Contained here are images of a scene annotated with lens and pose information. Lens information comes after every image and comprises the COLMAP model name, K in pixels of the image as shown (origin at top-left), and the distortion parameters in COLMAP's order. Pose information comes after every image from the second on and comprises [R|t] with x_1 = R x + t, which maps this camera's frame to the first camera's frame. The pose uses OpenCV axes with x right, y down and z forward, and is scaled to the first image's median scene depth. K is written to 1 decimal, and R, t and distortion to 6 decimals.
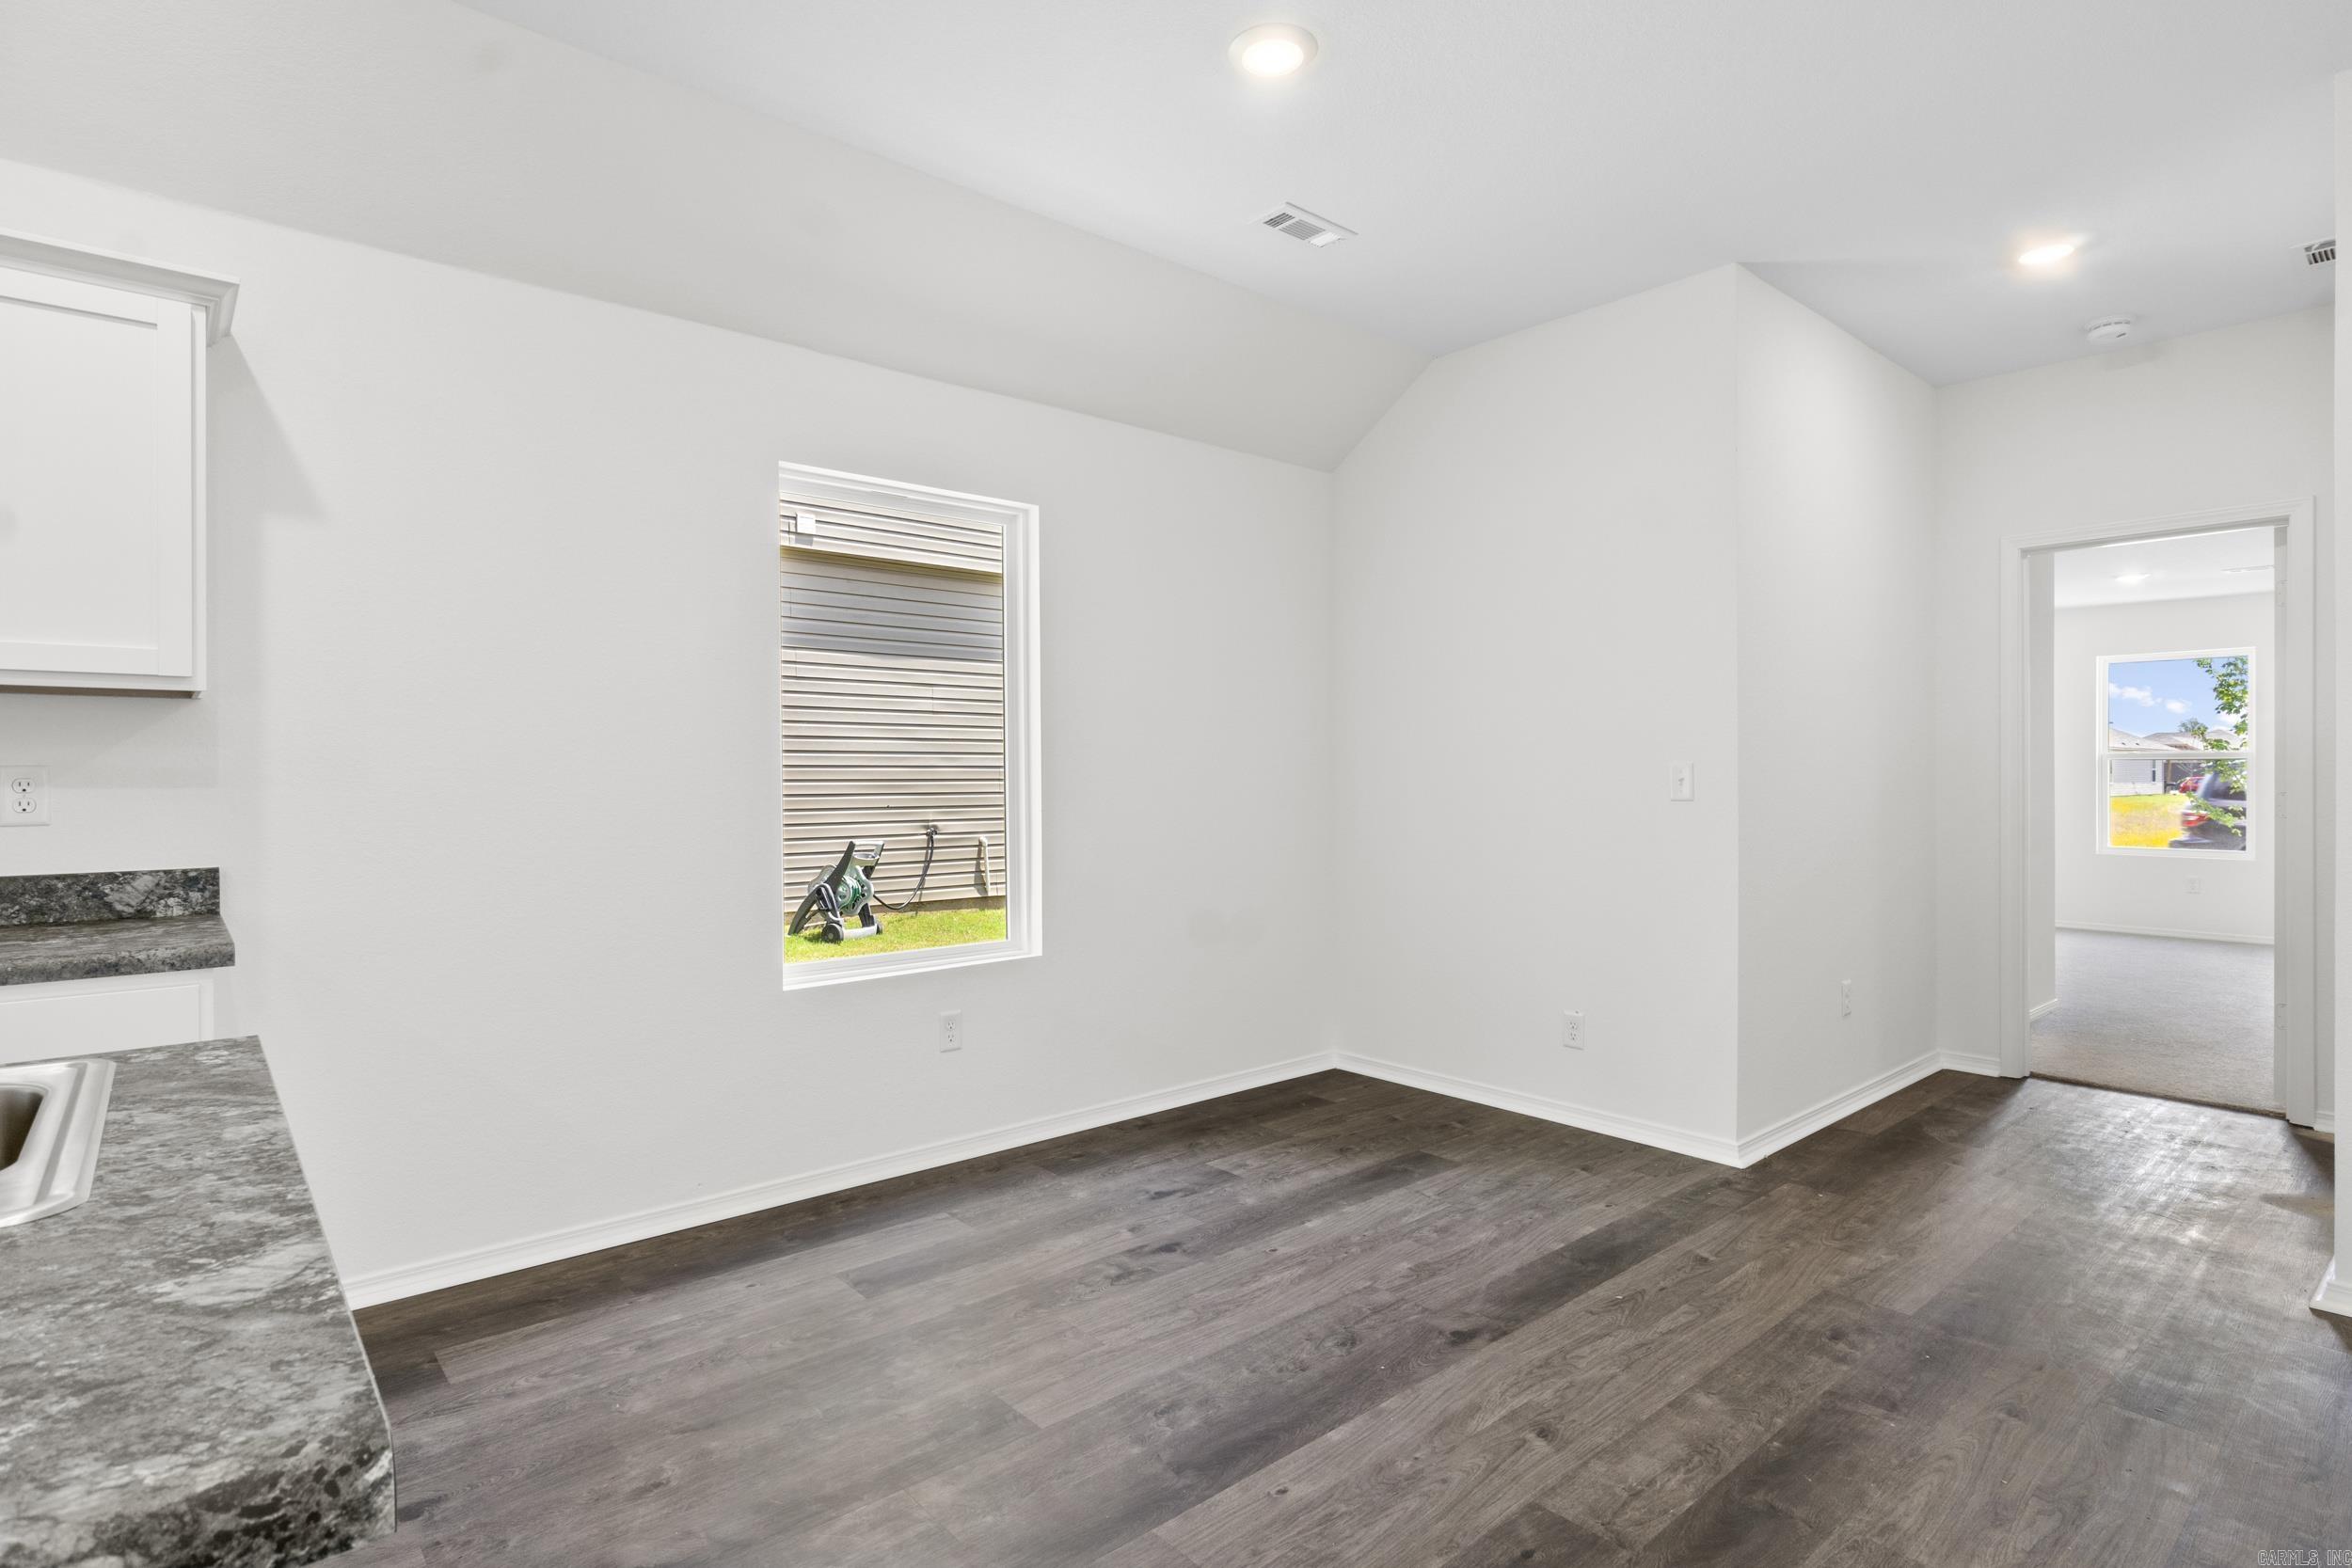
lens RADIAL K [[1201.0, 0, 1146.8], [0, 1201.0, 779.2], [0, 0, 1]] dist [-0.009311, 0.005710]
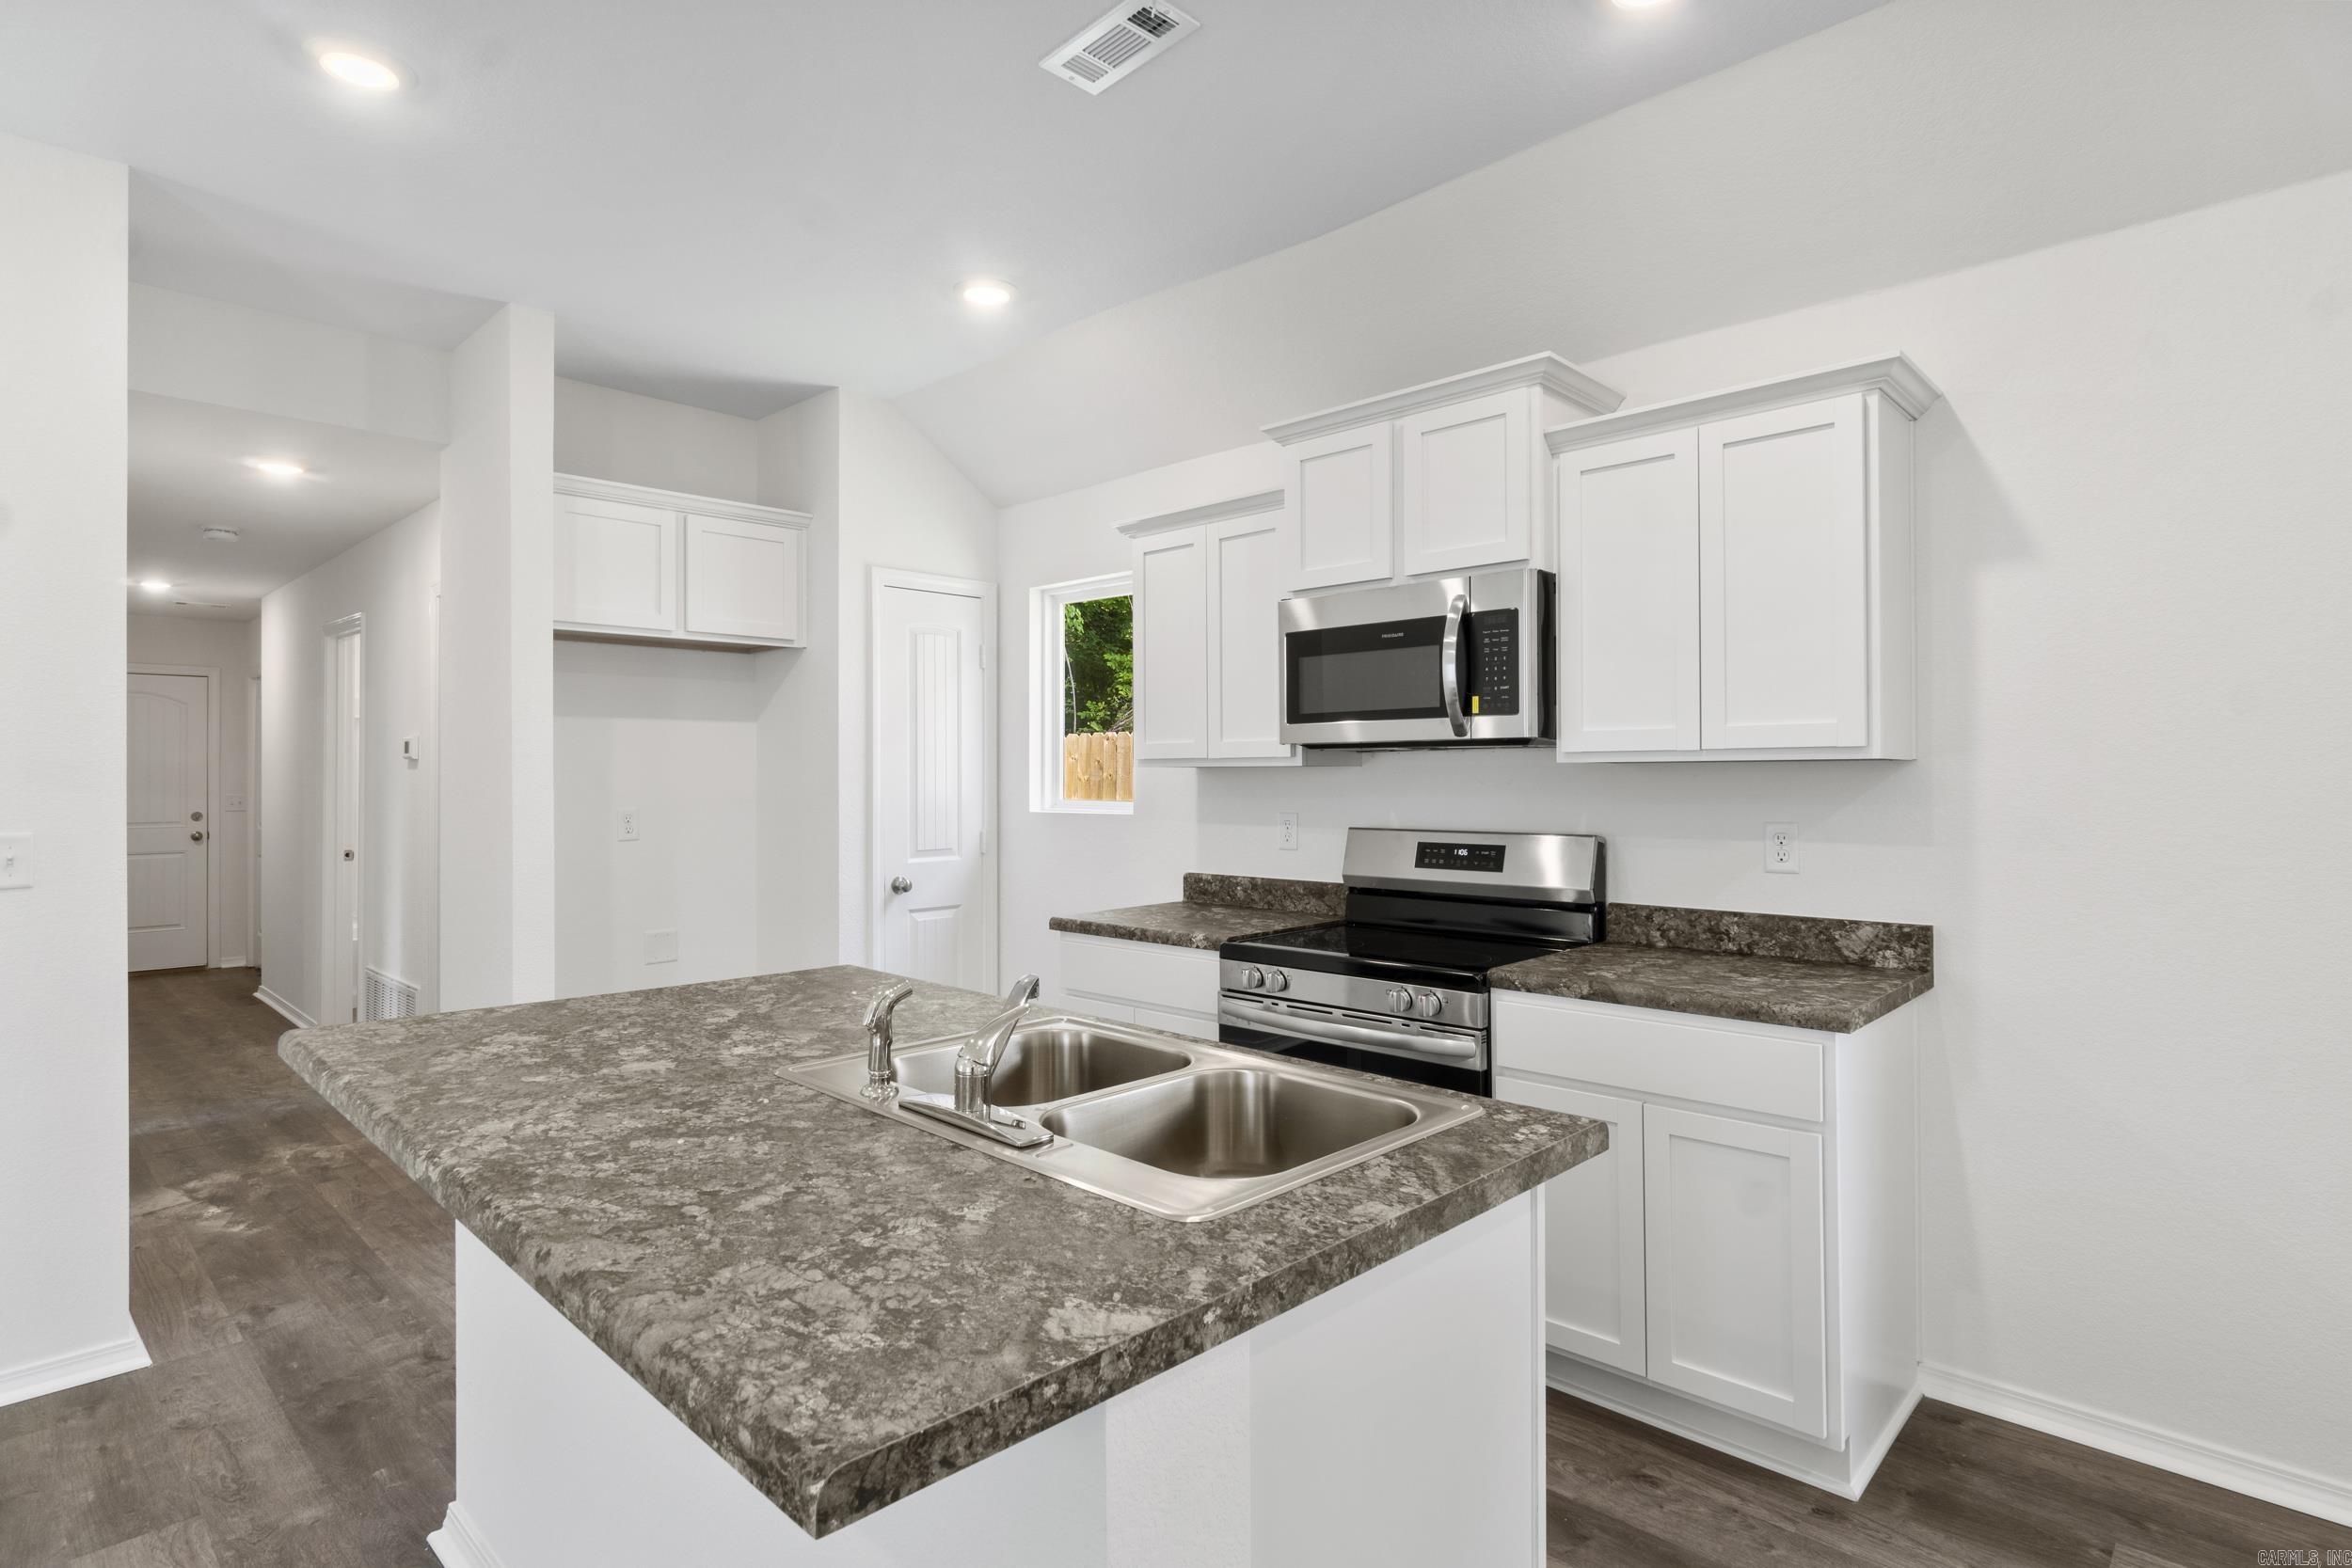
lens RADIAL K [[1201.0, 0, 1159.8], [0, 1201.0, 762.2], [0, 0, 1]] dist [-0.009311, 0.005710]
pose [[0.103256, -0.008032, -0.994622, 0.174104], [-0.000156, 0.999967, -0.008091, -0.059402], [0.994655, 0.000991, 0.103251, 0.259218]]
